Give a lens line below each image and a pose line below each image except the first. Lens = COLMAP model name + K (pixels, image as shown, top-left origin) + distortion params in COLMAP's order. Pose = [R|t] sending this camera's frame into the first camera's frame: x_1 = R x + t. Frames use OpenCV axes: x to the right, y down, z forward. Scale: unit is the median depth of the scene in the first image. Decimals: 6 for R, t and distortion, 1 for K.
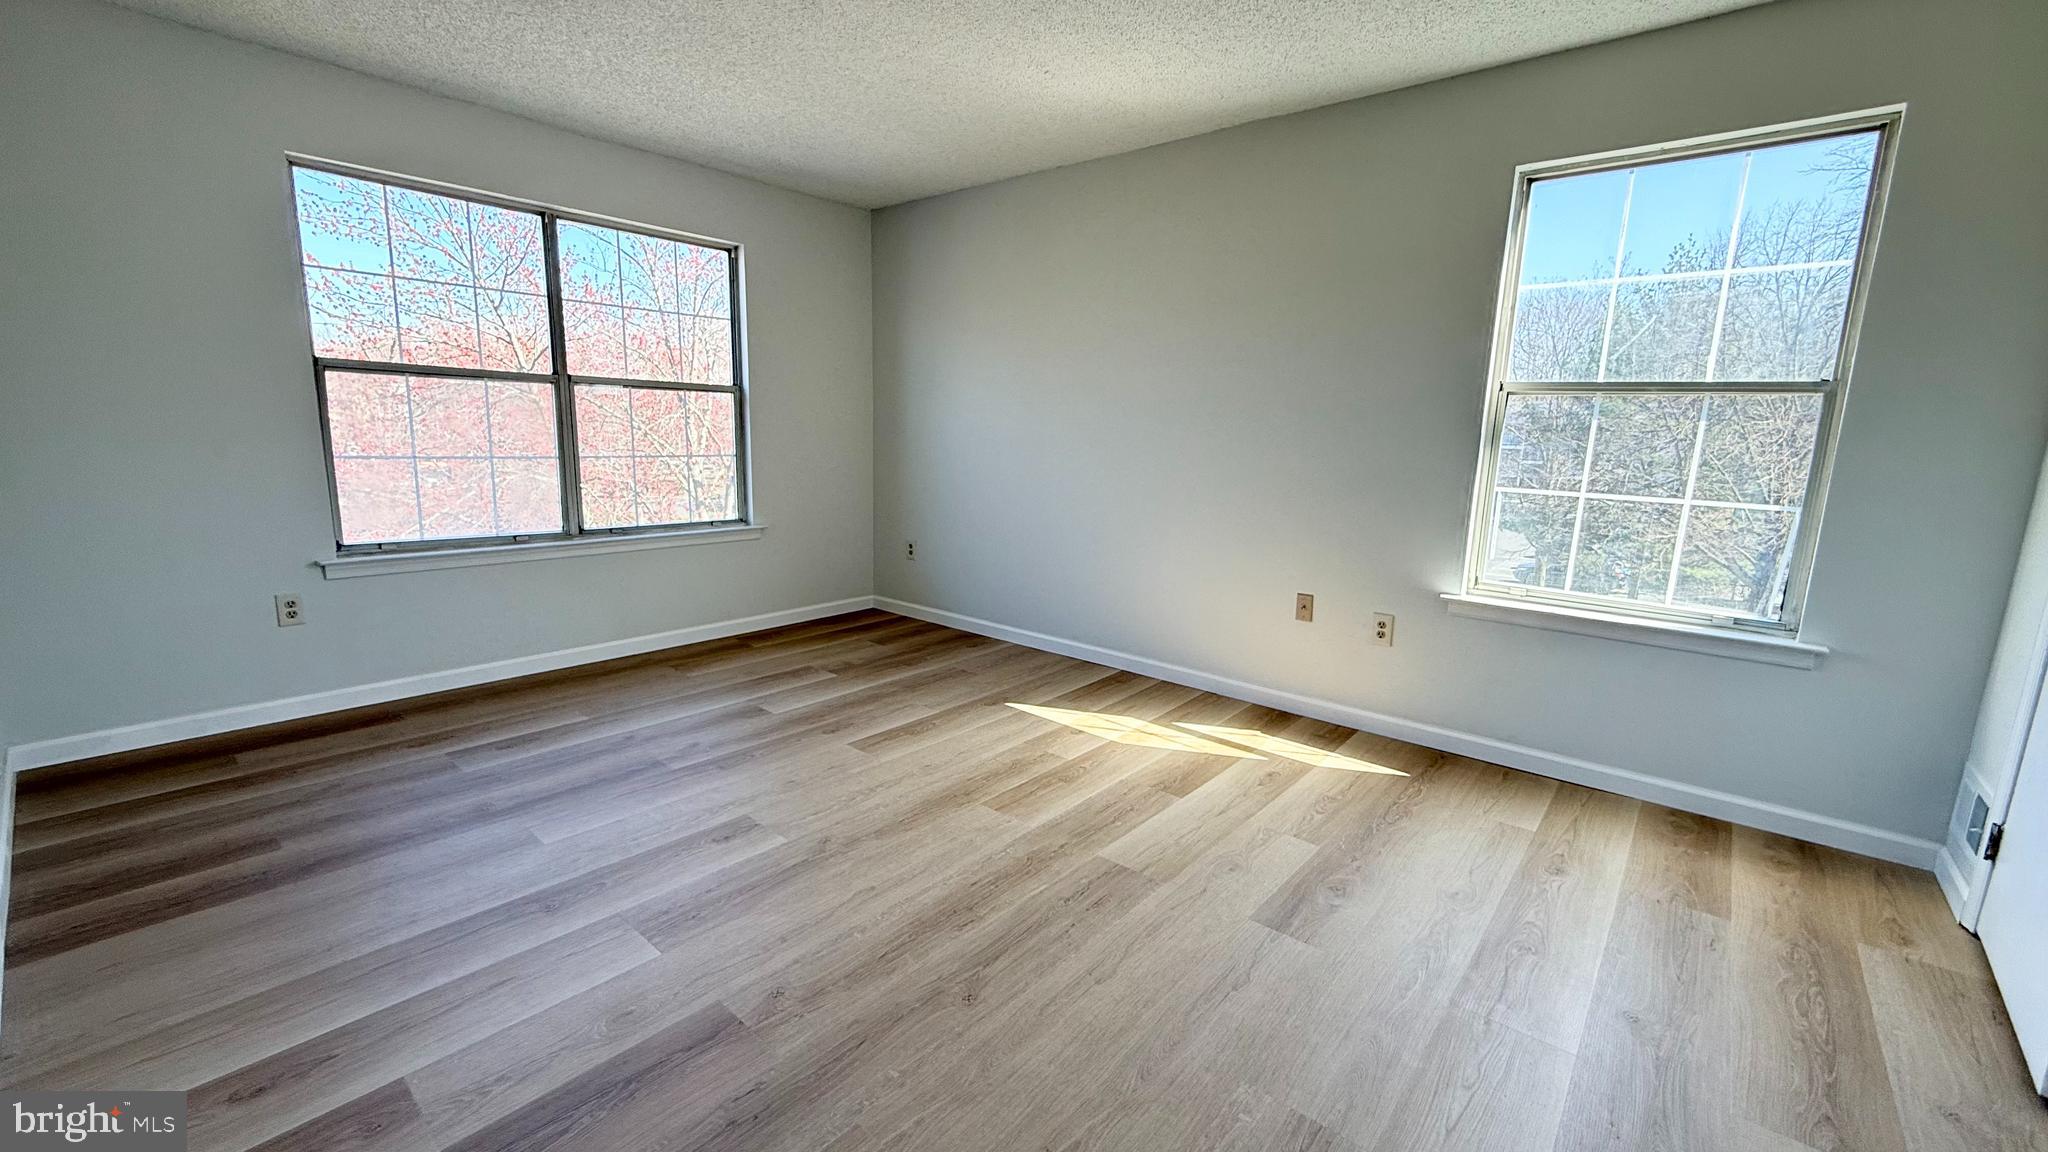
lens RADIAL K [[817.1, 0, 1024.0], [0, 817.1, 576.0], [0, 0, 1]] dist [-0.000083, 0.000040]
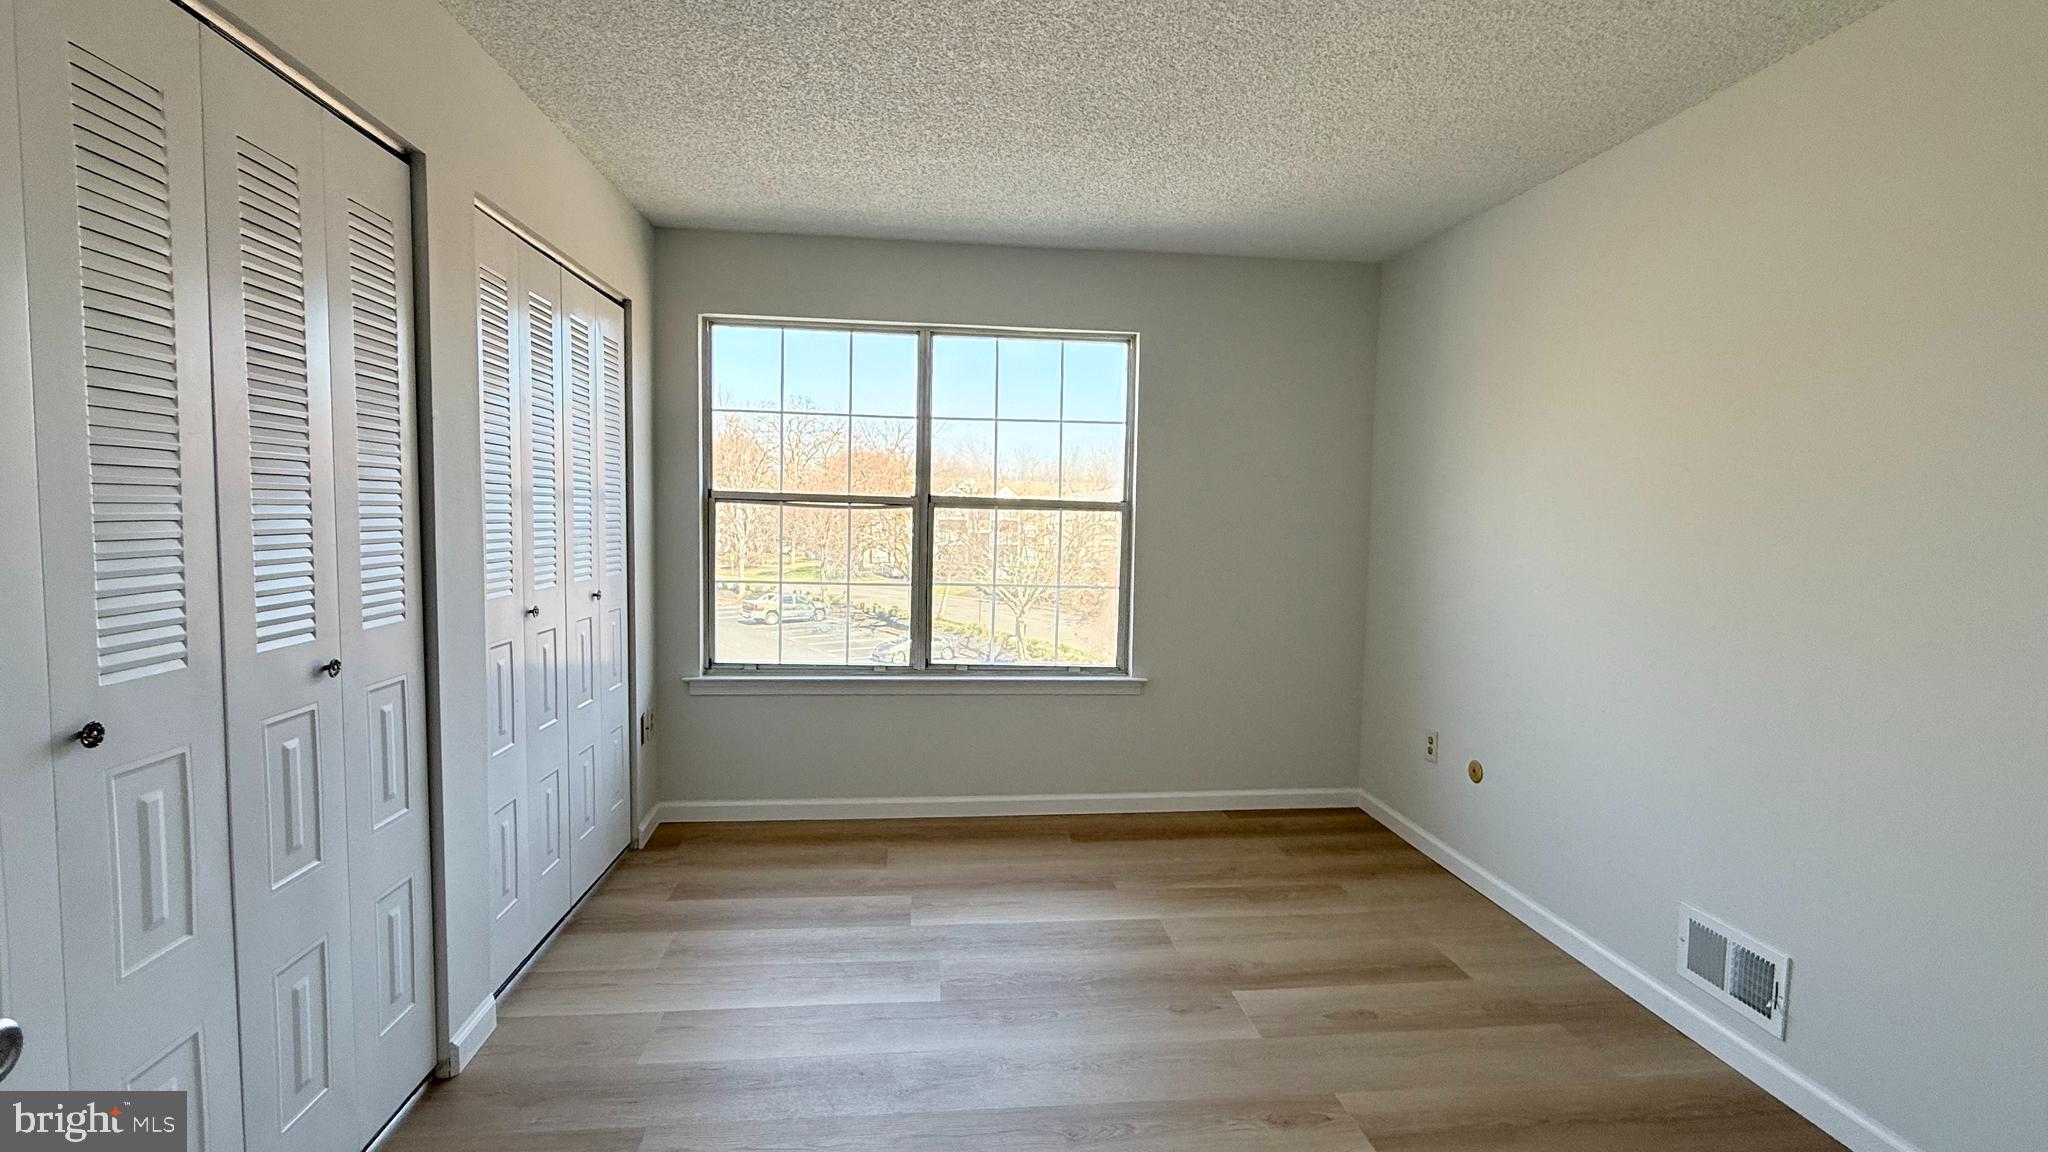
lens RADIAL K [[962.2, 0, 1025.6], [0, 962.2, 616.4], [0, 0, 1]] dist [-0.045957, -0.000013]
pose [[0.737562, 0.038477, -0.674183, 0.248983], [-0.118549, 0.990248, -0.073178, -0.045901], [0.664792, 0.133897, 0.734930, 0.288970]]
